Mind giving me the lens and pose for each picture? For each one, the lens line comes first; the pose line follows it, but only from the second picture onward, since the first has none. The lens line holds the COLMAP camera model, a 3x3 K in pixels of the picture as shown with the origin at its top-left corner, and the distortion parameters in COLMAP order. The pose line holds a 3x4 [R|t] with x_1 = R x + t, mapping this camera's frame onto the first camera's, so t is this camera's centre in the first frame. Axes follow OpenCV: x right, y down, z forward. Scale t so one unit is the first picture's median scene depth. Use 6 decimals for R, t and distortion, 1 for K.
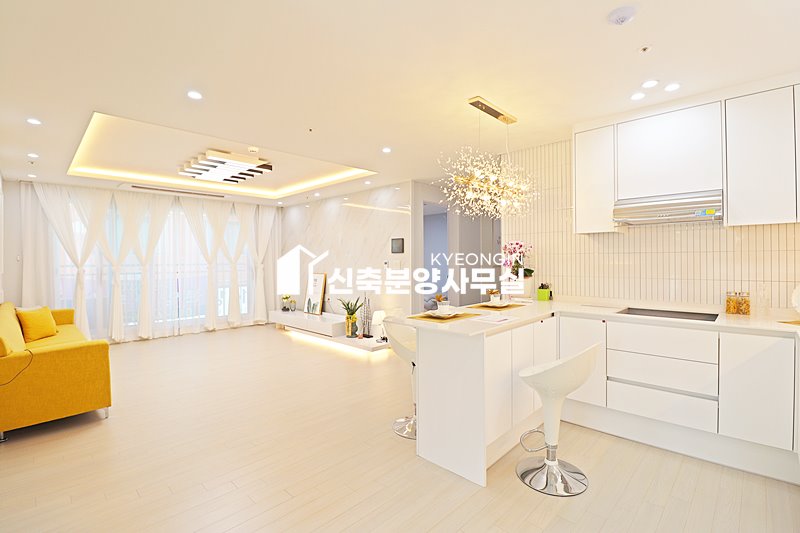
lens RADIAL K [[369.9, 0, 403.3], [0, 369.9, 259.9], [0, 0, 1]] dist [-0.007051, -0.010010]
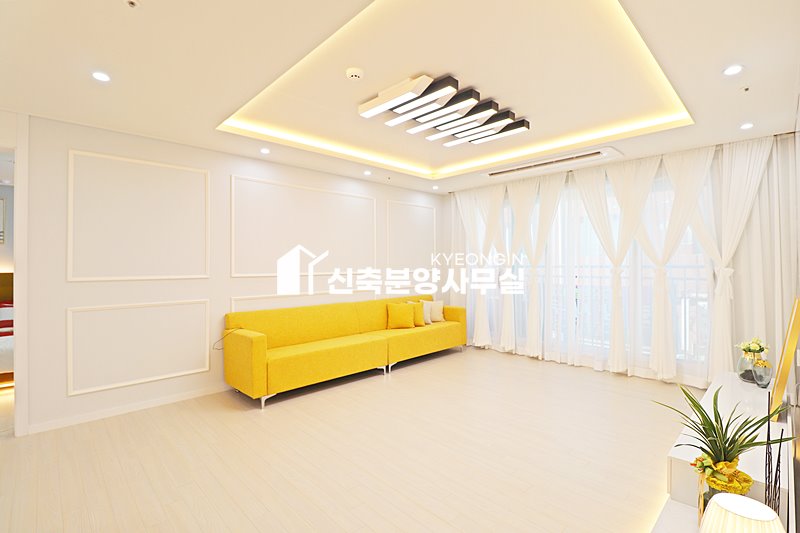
lens RADIAL K [[369.9, 0, 392.8], [0, 369.9, 262.6], [0, 0, 1]] dist [-0.007051, -0.010010]
pose [[-0.033362, 0.002370, -0.999441, 0.139149], [0.002137, 0.999995, 0.002300, 0.003643], [0.999441, -0.002059, -0.033367, 0.815102]]
